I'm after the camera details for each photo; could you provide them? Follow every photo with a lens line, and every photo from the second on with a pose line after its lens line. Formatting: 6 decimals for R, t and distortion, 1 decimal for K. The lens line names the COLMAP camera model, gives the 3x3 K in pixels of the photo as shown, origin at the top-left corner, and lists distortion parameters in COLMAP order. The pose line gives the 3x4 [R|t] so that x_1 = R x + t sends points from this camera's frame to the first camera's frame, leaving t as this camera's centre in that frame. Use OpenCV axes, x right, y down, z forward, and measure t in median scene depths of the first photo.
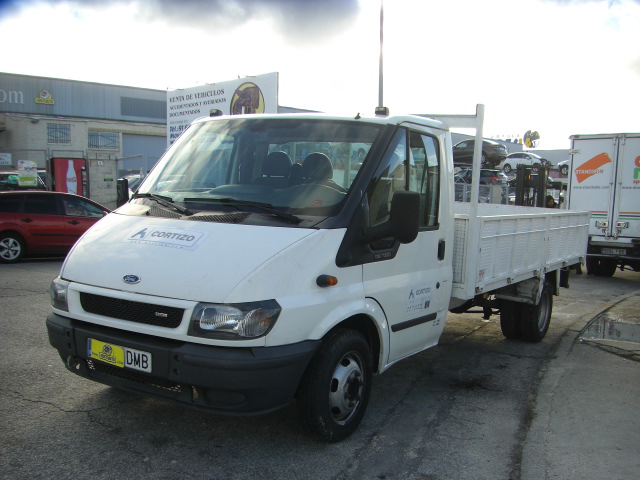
lens RADIAL K [[714.4, 0, 336.1], [0, 714.4, 353.1], [0, 0, 1]] dist [-0.182083, 0.096021]
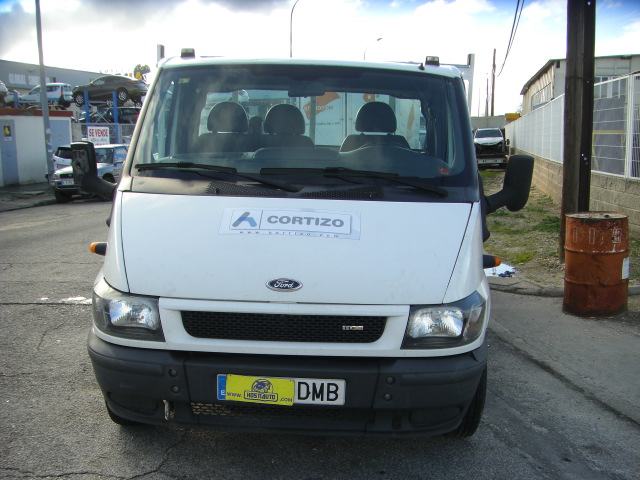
lens RADIAL K [[714.4, 0, 336.1], [0, 714.4, 353.1], [0, 0, 1]] dist [-0.182083, 0.096021]
pose [[0.858555, -0.170000, 0.483719, -0.589480], [0.126376, 0.984490, 0.121688, -0.113778], [-0.496904, -0.043346, 0.866722, 0.313404]]
